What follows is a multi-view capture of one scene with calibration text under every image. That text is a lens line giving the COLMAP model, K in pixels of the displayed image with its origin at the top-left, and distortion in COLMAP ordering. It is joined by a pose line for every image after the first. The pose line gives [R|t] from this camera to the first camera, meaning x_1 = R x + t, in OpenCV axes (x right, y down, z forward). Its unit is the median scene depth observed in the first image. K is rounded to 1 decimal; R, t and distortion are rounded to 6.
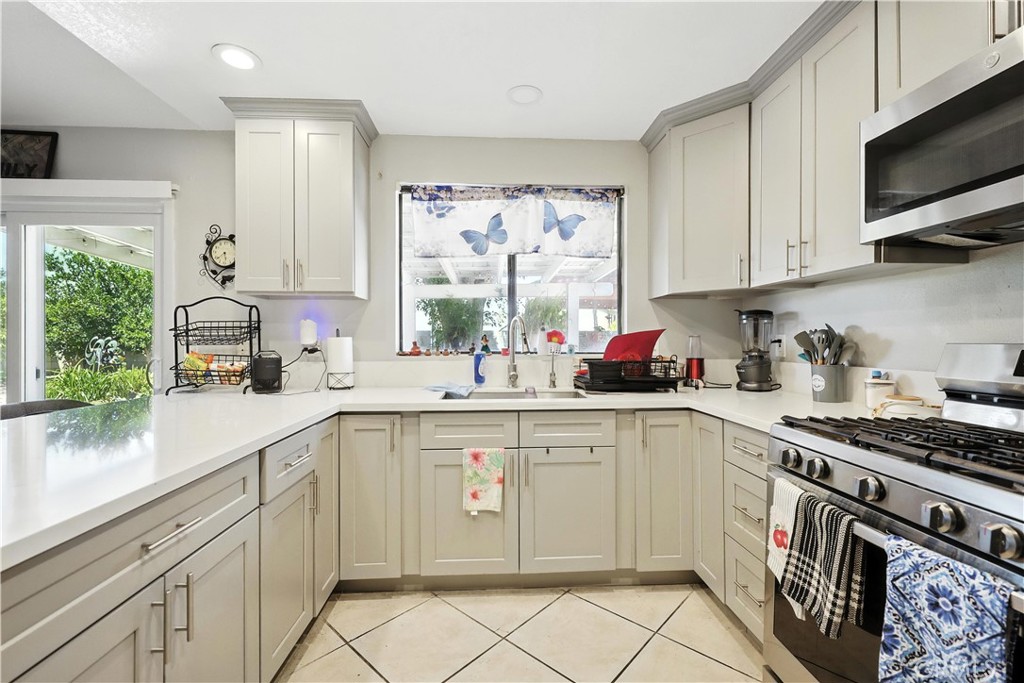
lens RADIAL K [[439.7, 0, 509.5], [0, 439.7, 344.4], [0, 0, 1]] dist [-0.000394, -0.000175]
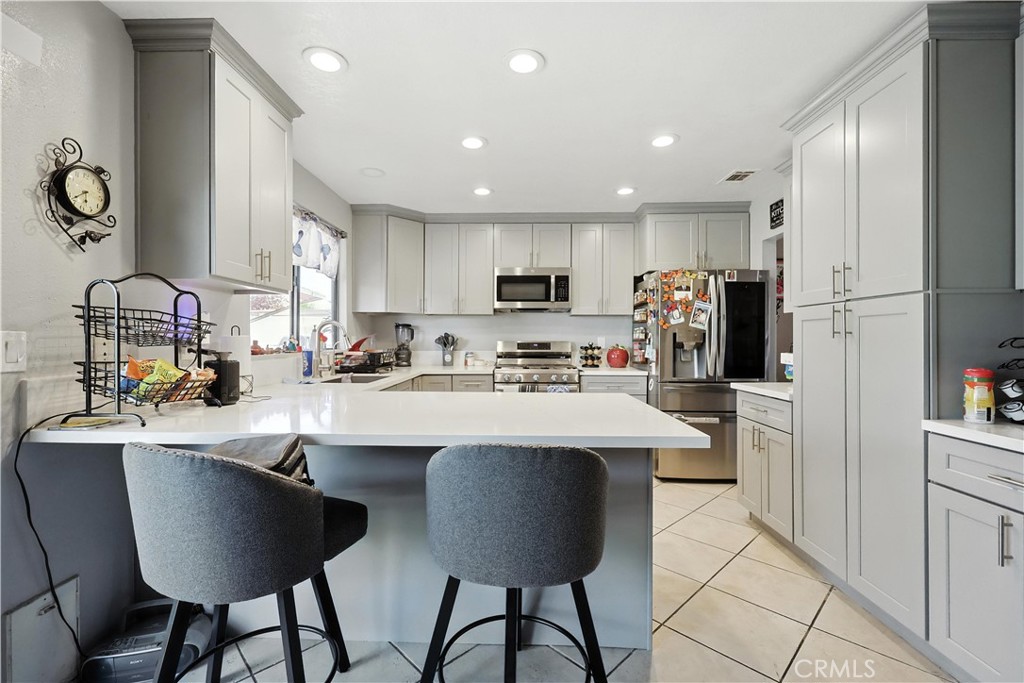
lens RADIAL K [[436.4, 0, 512.0], [0, 436.4, 341.5], [0, 0, 1]] dist [-0.001117, -0.000051]
pose [[0.063522, -0.001917, 0.997979, -1.452214], [0.004701, 0.999988, 0.001621, -0.002425], [-0.997969, 0.004588, 0.063531, 0.459430]]
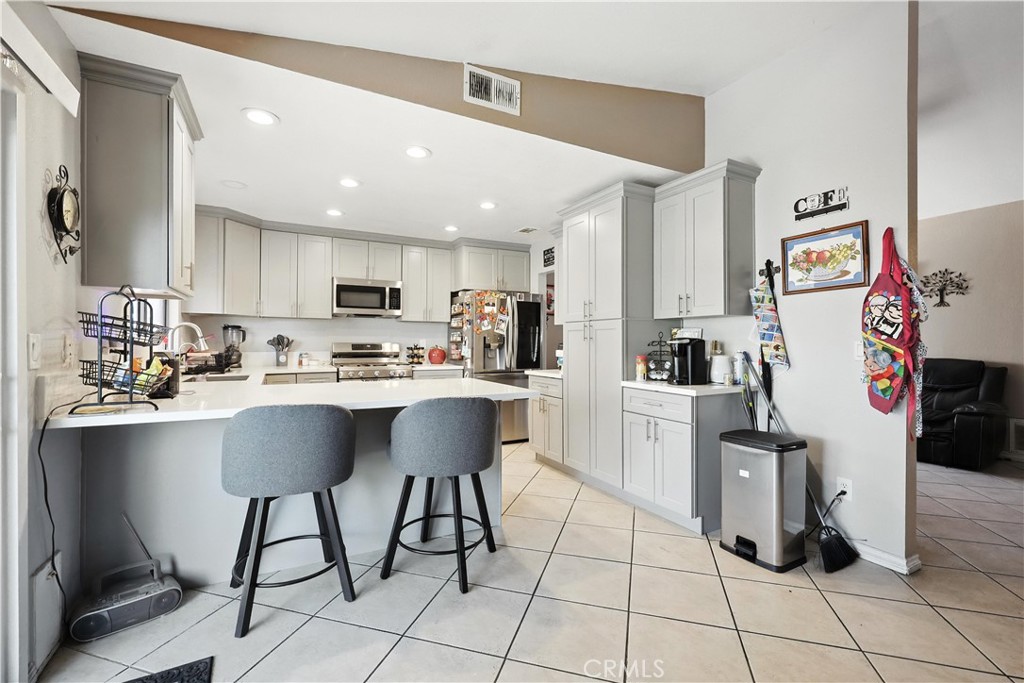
lens RADIAL K [[436.4, 0, 512.0], [0, 436.4, 341.5], [0, 0, 1]] dist [-0.001117, -0.000051]
pose [[-0.431799, 0.001541, 0.901969, -1.872818], [0.003125, 0.999995, -0.000212, -0.003752], [-0.901964, 0.002727, -0.431802, 0.807890]]
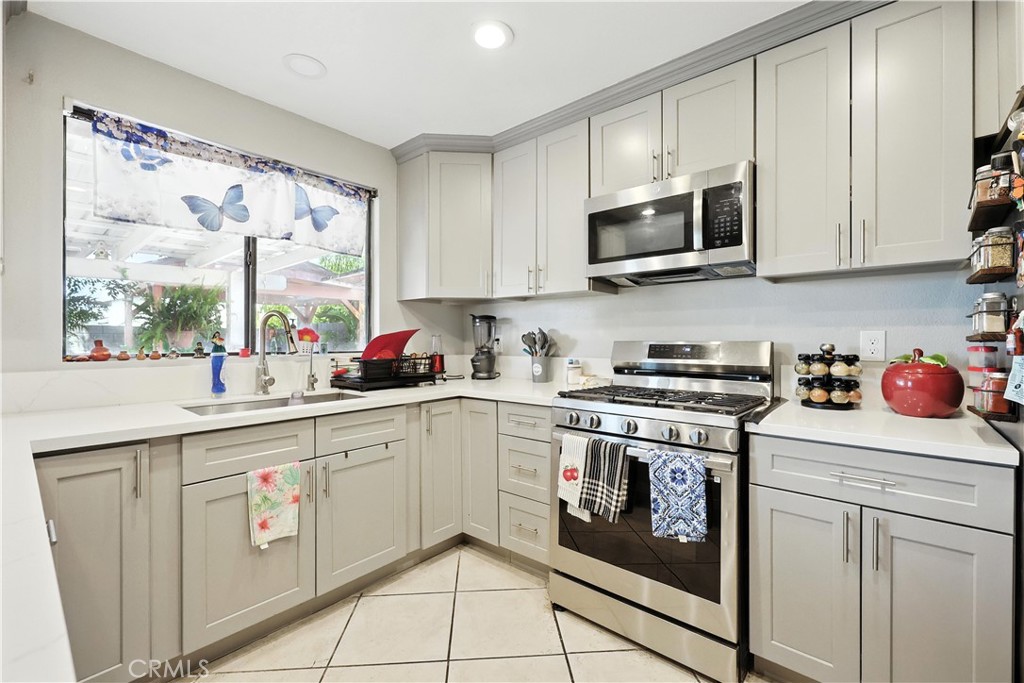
lens RADIAL K [[441.5, 0, 513.8], [0, 441.5, 340.6], [0, 0, 1]] dist [-0.000470, -0.000190]
pose [[0.682557, -0.000919, 0.730832, -0.347089], [0.005429, 0.999978, -0.003813, 0.000245], [-0.730812, 0.006571, 0.682547, 0.077541]]
